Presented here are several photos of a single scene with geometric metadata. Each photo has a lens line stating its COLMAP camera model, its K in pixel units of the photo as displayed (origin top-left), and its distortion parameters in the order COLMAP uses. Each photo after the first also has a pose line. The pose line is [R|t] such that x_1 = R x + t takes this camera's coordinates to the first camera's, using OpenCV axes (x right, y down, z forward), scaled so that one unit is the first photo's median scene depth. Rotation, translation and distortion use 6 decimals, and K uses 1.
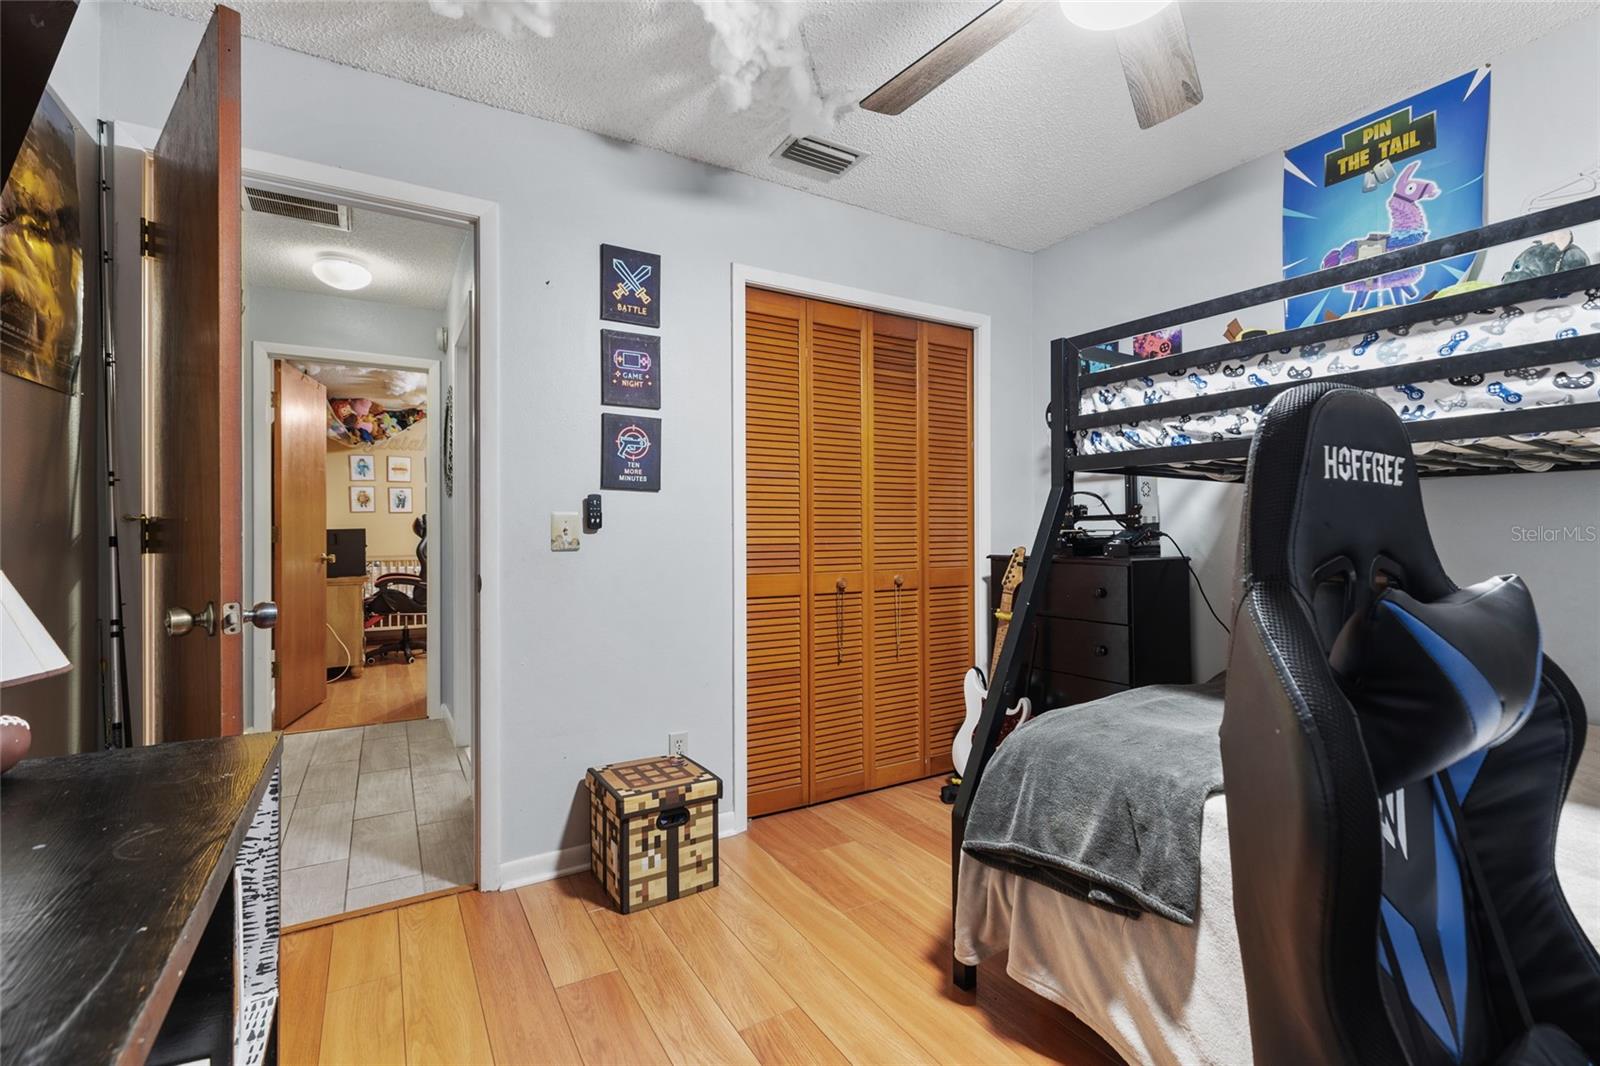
lens RADIAL K [[722.8, 0, 805.6], [0, 722.8, 536.9], [0, 0, 1]] dist [0.005679, 0.001154]
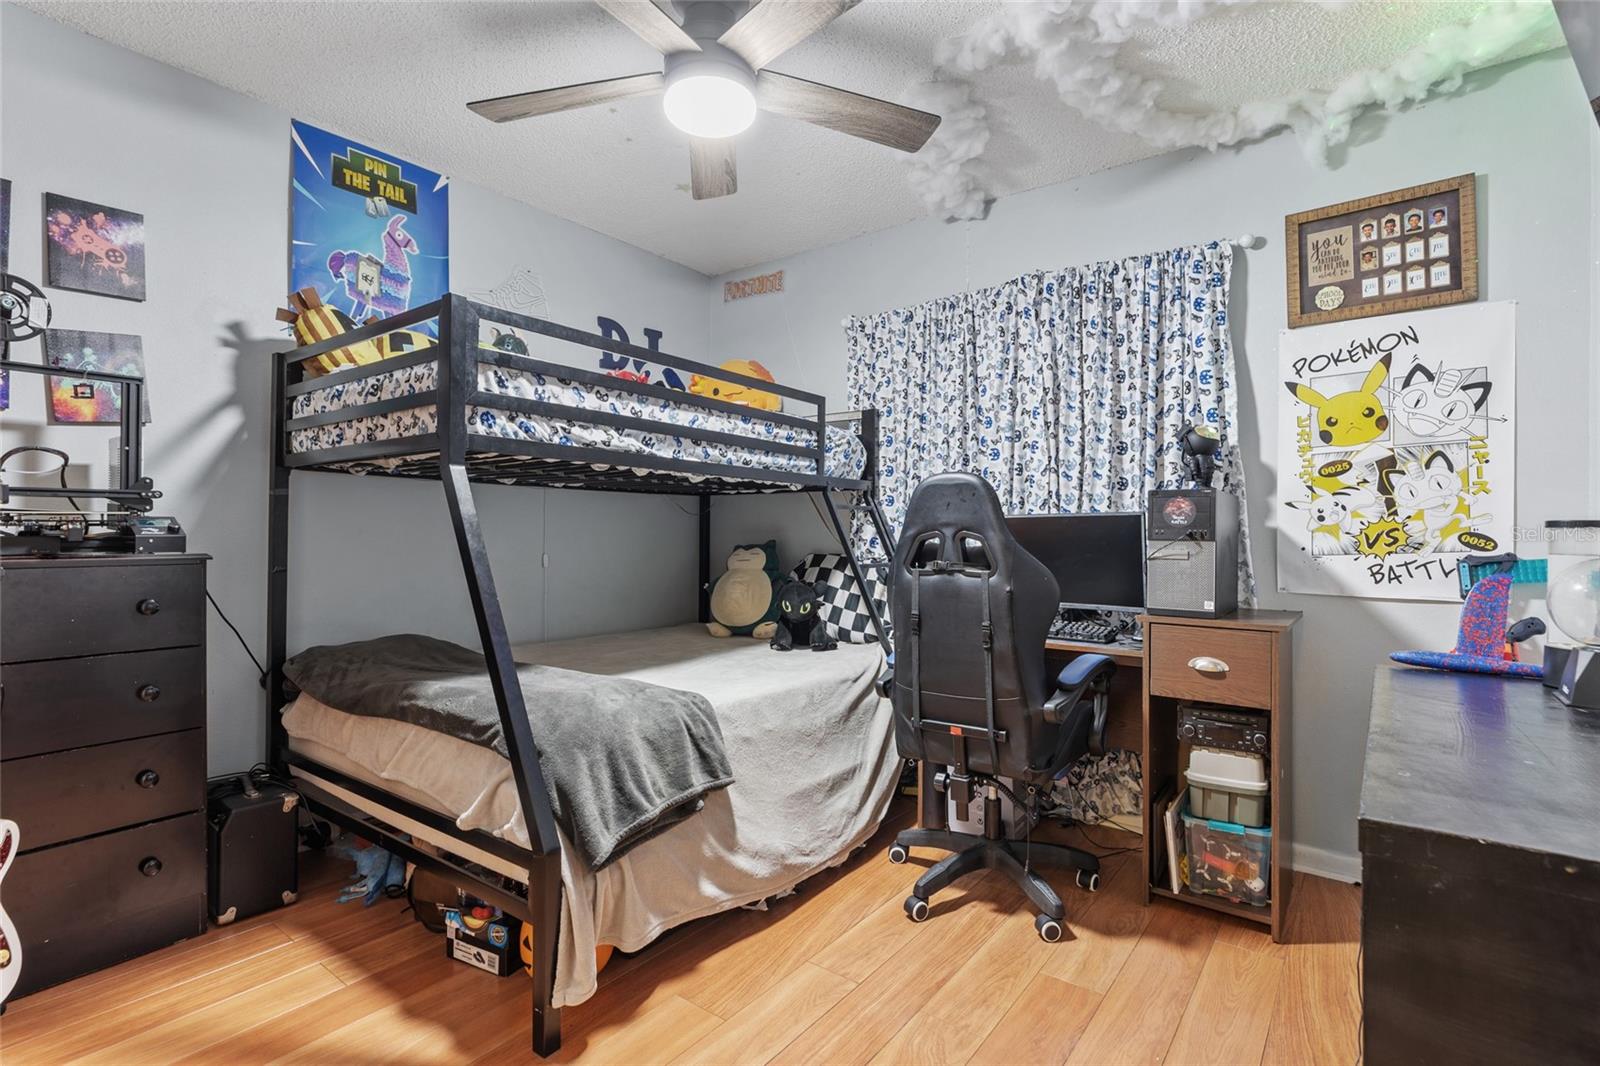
lens RADIAL K [[769.4, 0, 800.3], [0, 769.4, 553.5], [0, 0, 1]] dist [-0.003043, -0.000315]
pose [[-0.378298, -0.023321, 0.925390, -0.749861], [-0.000492, 0.999688, 0.024992, 0.016024], [-0.925684, 0.008999, -0.378191, 1.089933]]
